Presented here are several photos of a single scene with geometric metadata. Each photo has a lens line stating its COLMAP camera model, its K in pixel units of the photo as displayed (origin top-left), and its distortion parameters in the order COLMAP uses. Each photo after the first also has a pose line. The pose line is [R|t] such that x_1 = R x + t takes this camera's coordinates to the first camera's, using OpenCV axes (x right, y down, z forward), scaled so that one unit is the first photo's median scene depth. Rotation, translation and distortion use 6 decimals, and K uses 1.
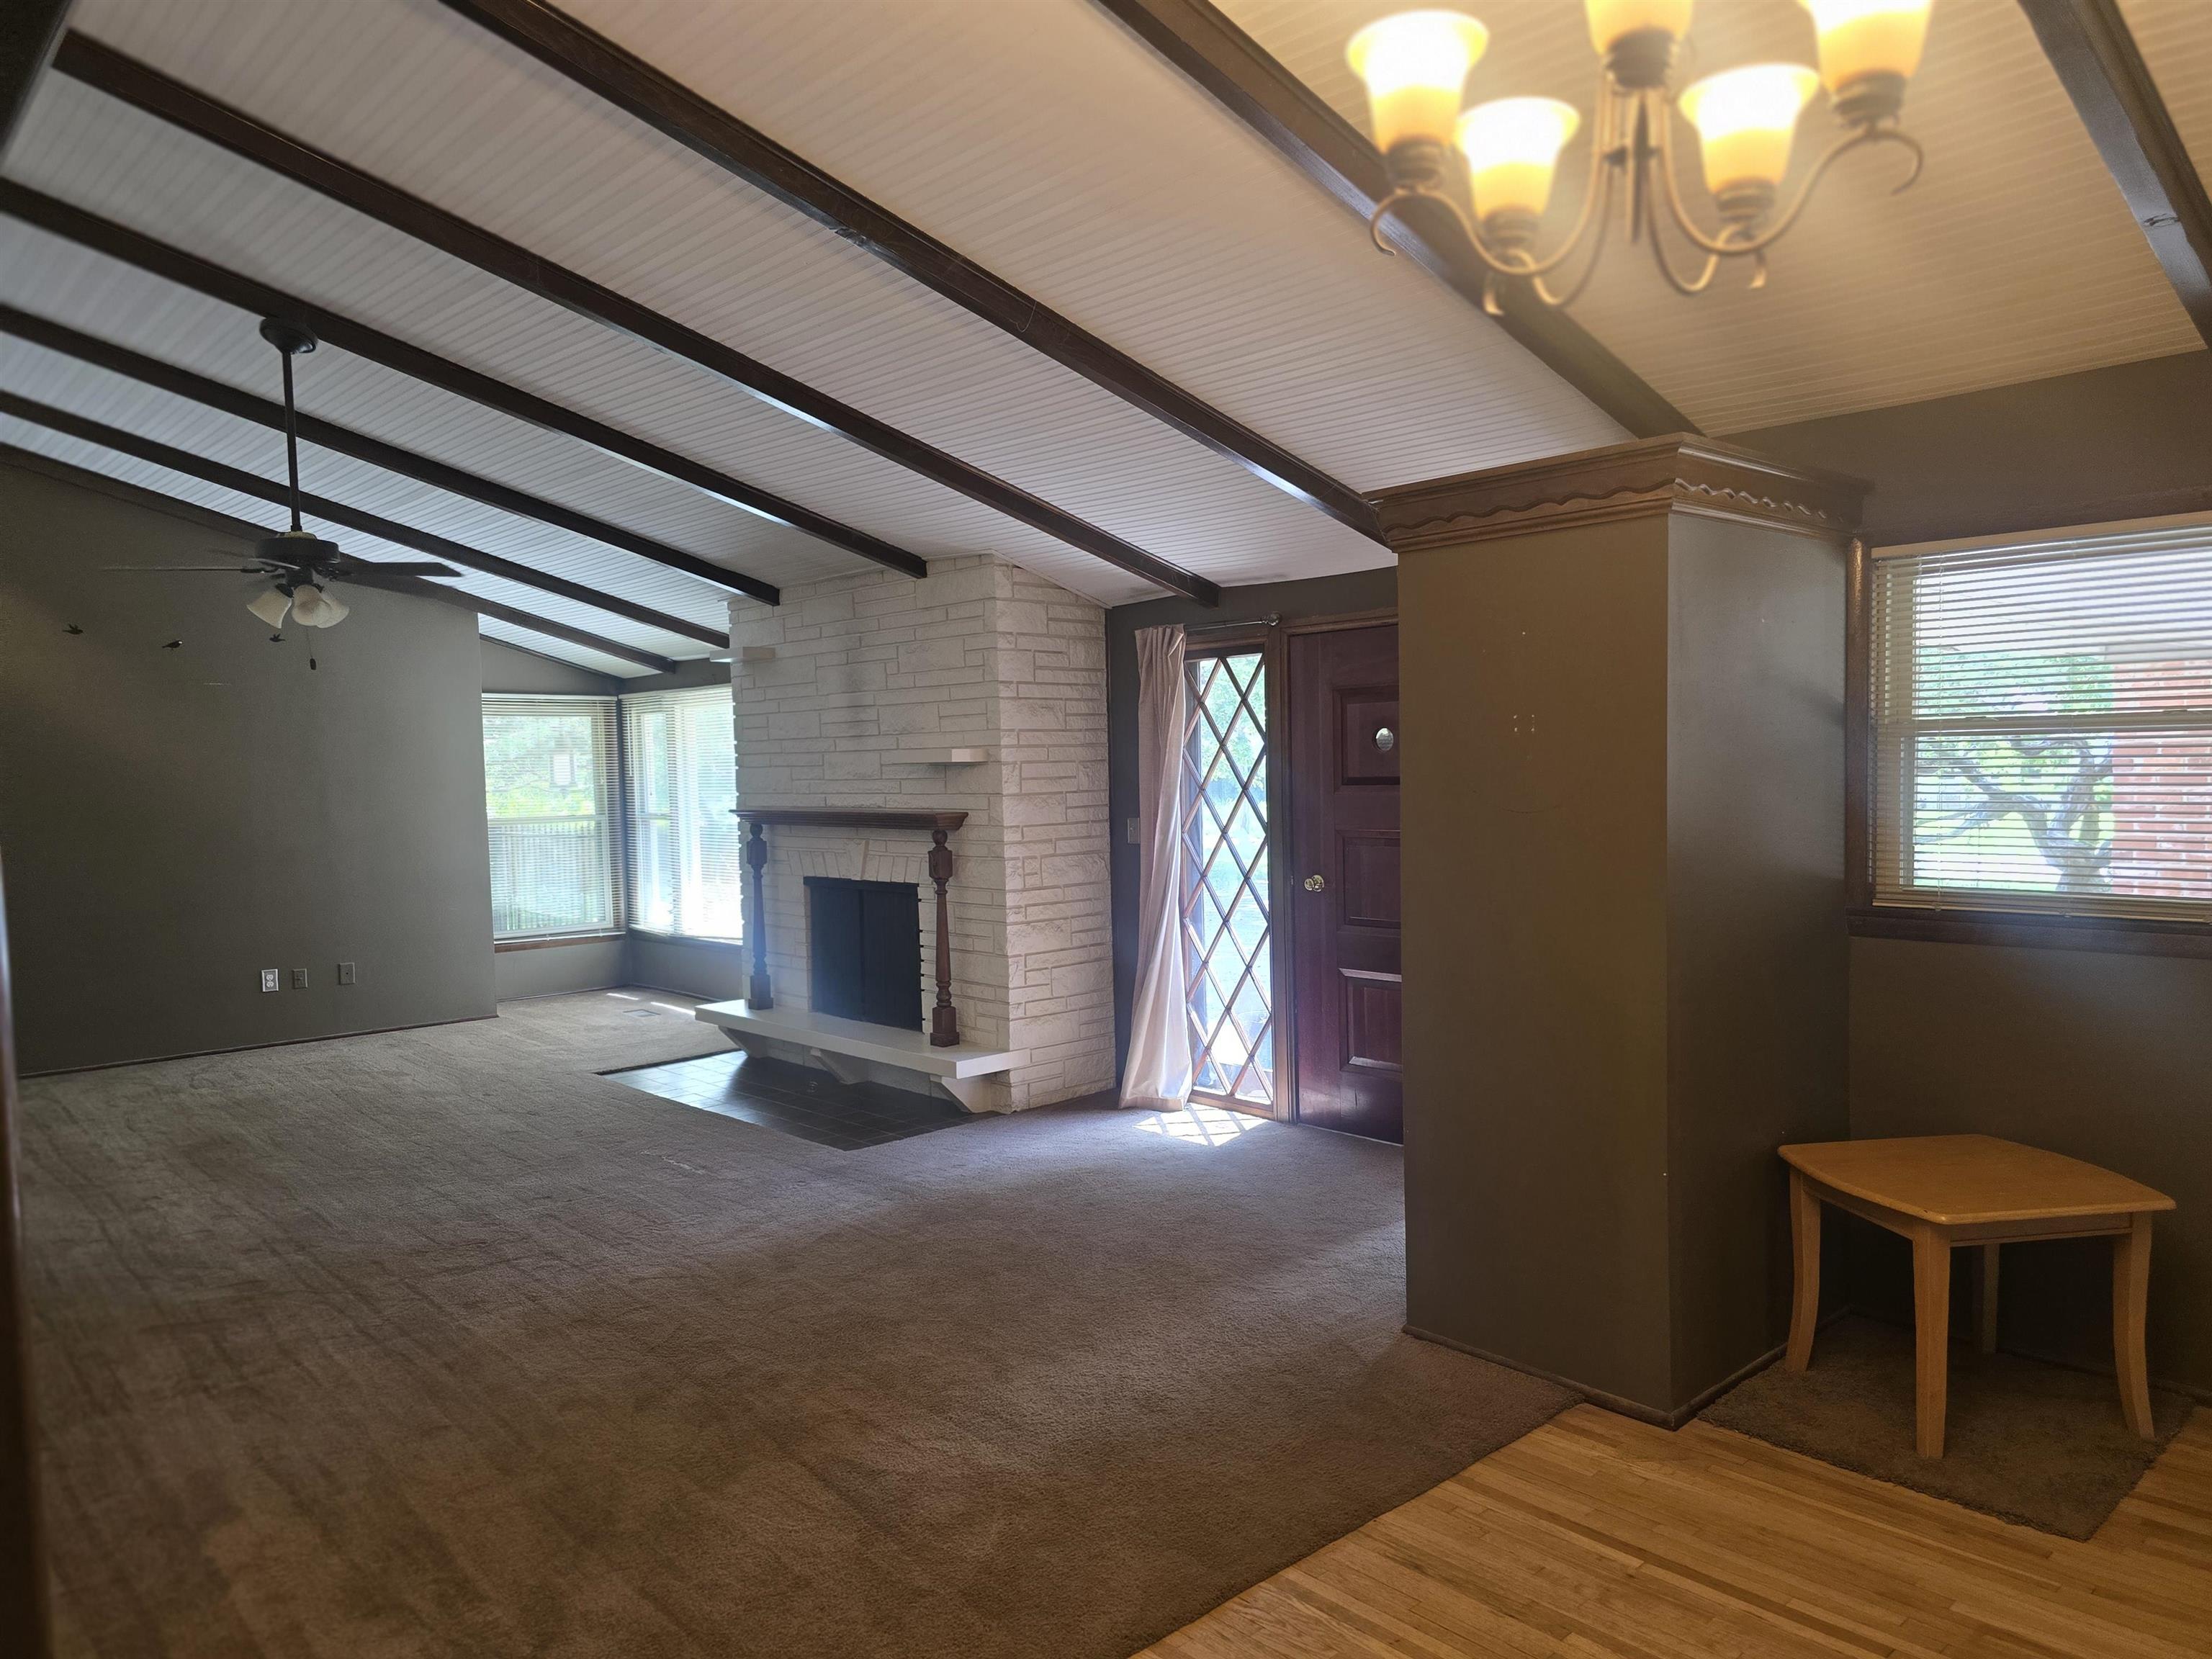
lens RADIAL K [[1497.0, 0, 1104.2], [0, 1497.0, 839.3], [0, 0, 1]] dist [0.013051, -0.024499]
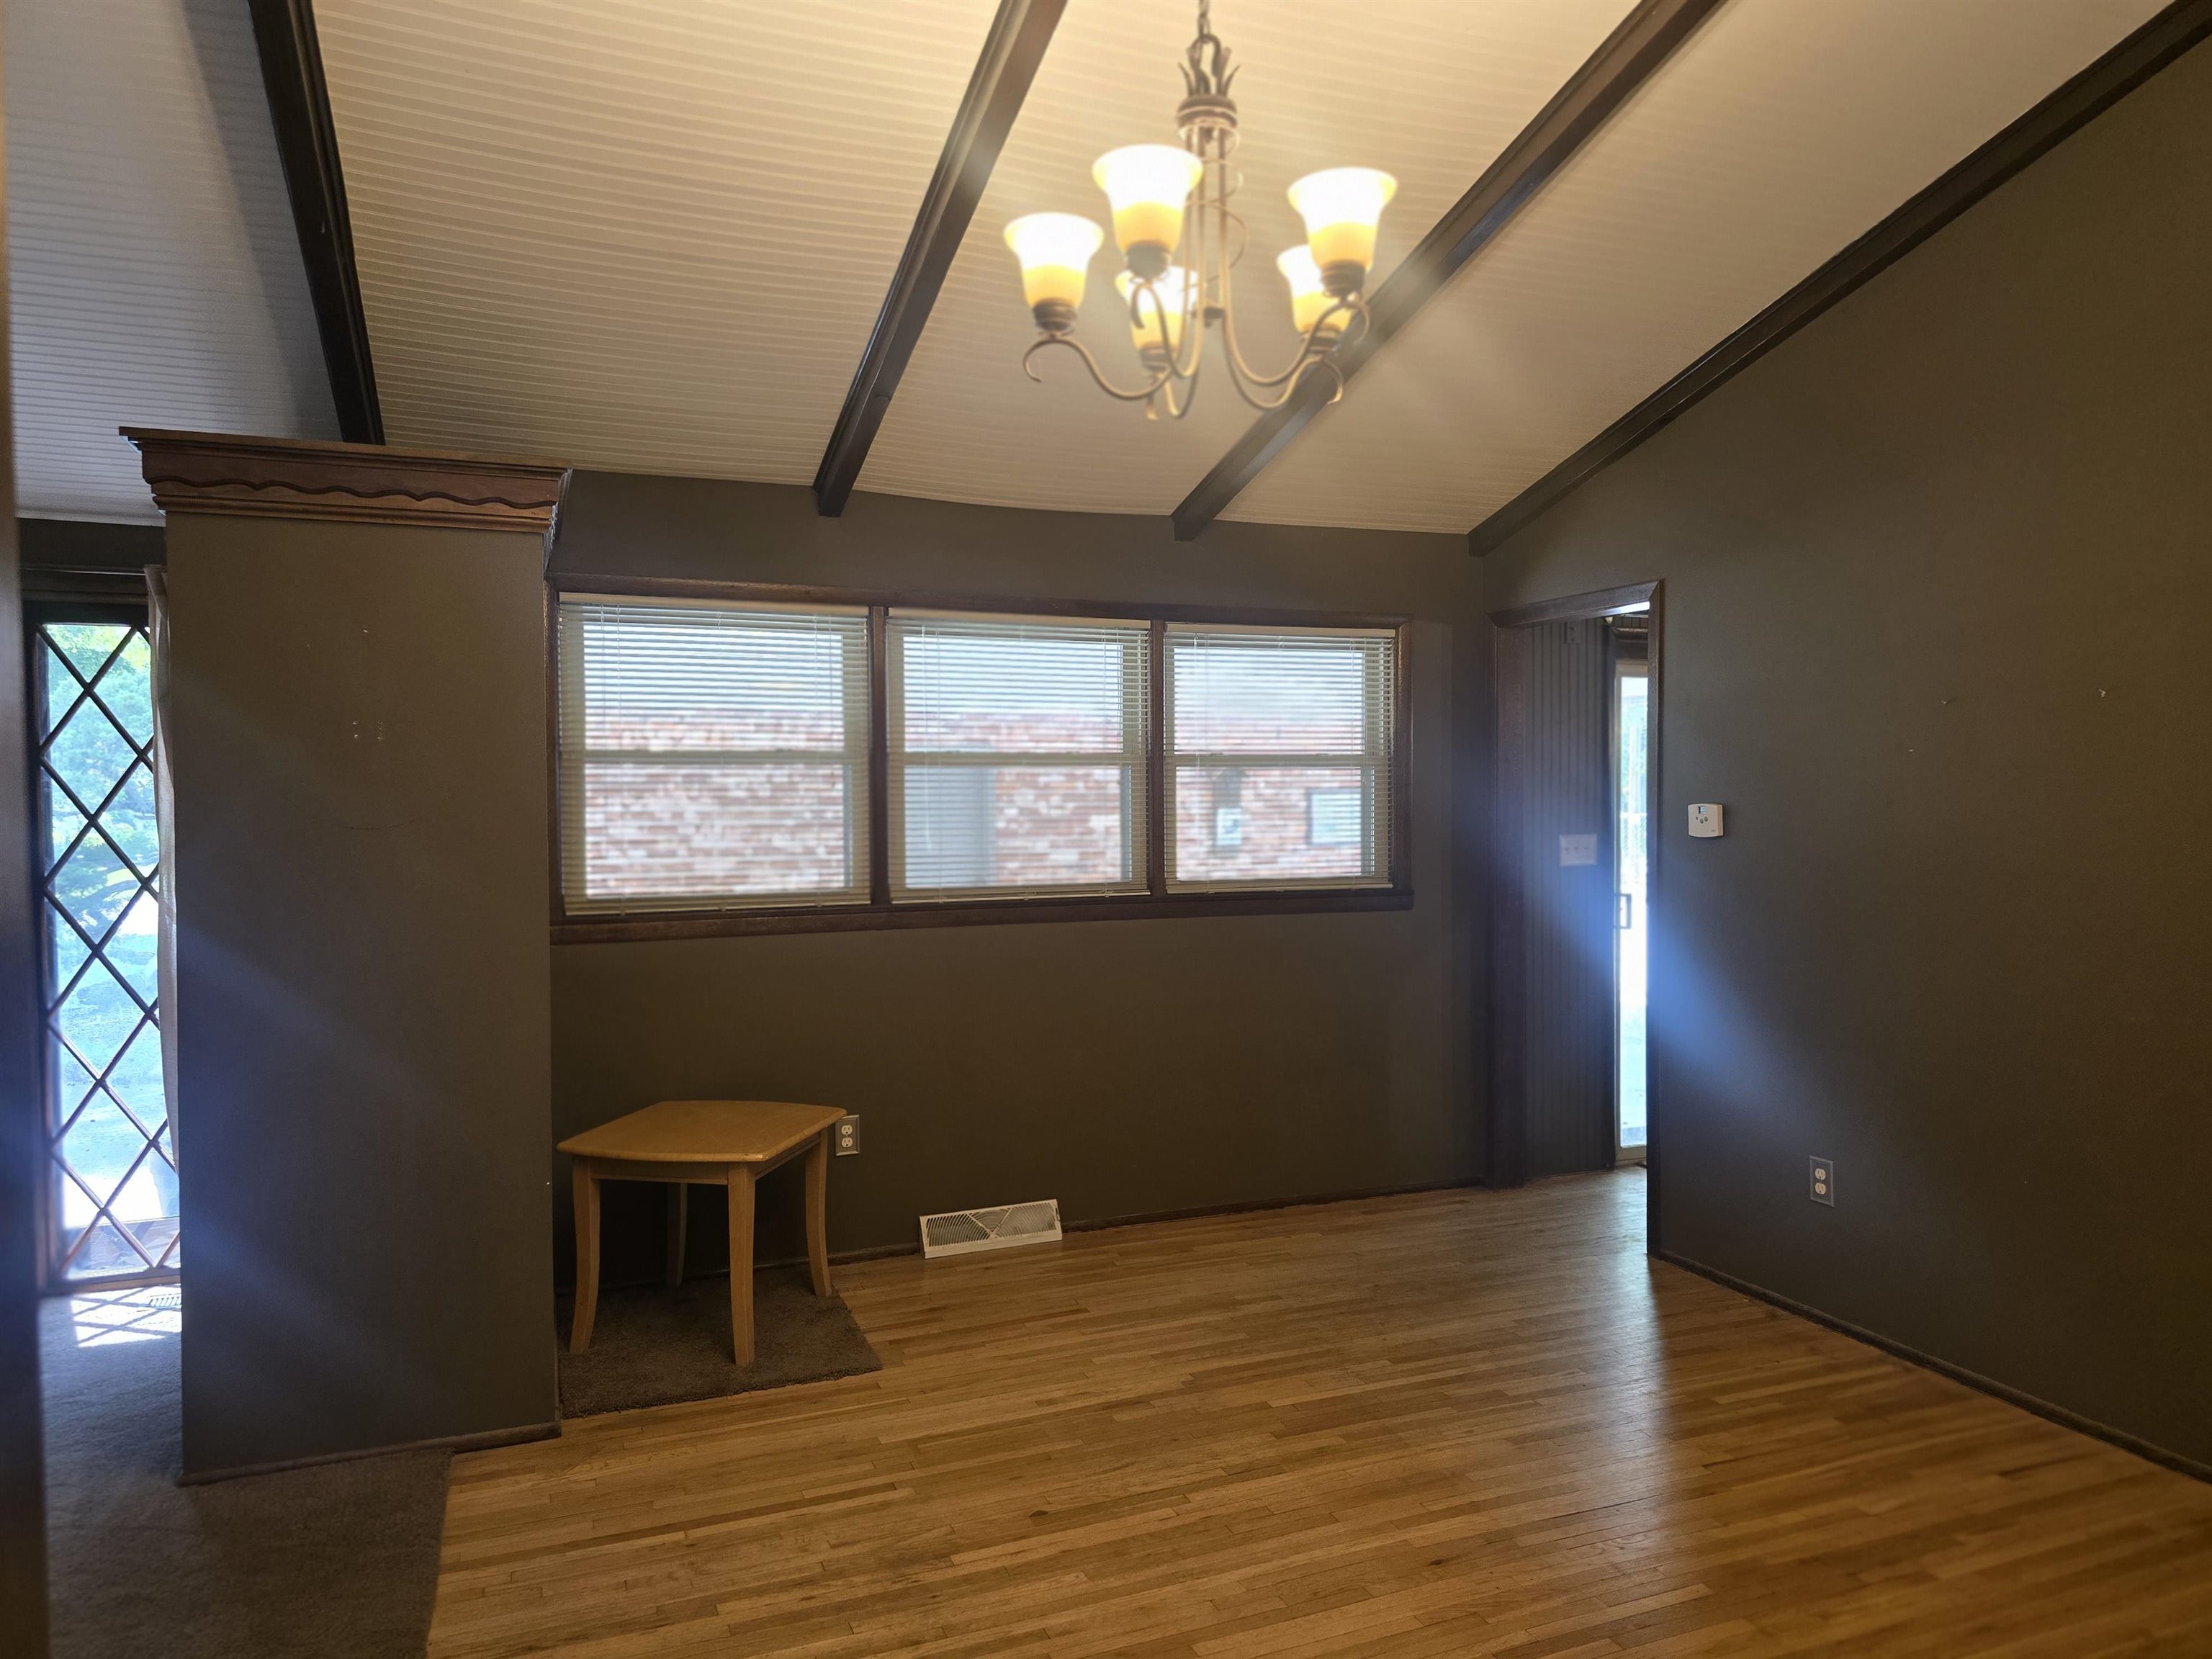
lens RADIAL K [[1497.0, 0, 1110.3], [0, 1497.0, 829.6], [0, 0, 1]] dist [0.013051, -0.024499]
pose [[0.325395, -0.002212, 0.945576, -0.446935], [0.046674, 0.998816, -0.013725, 0.016476], [-0.944426, 0.048600, 0.325113, 0.294786]]
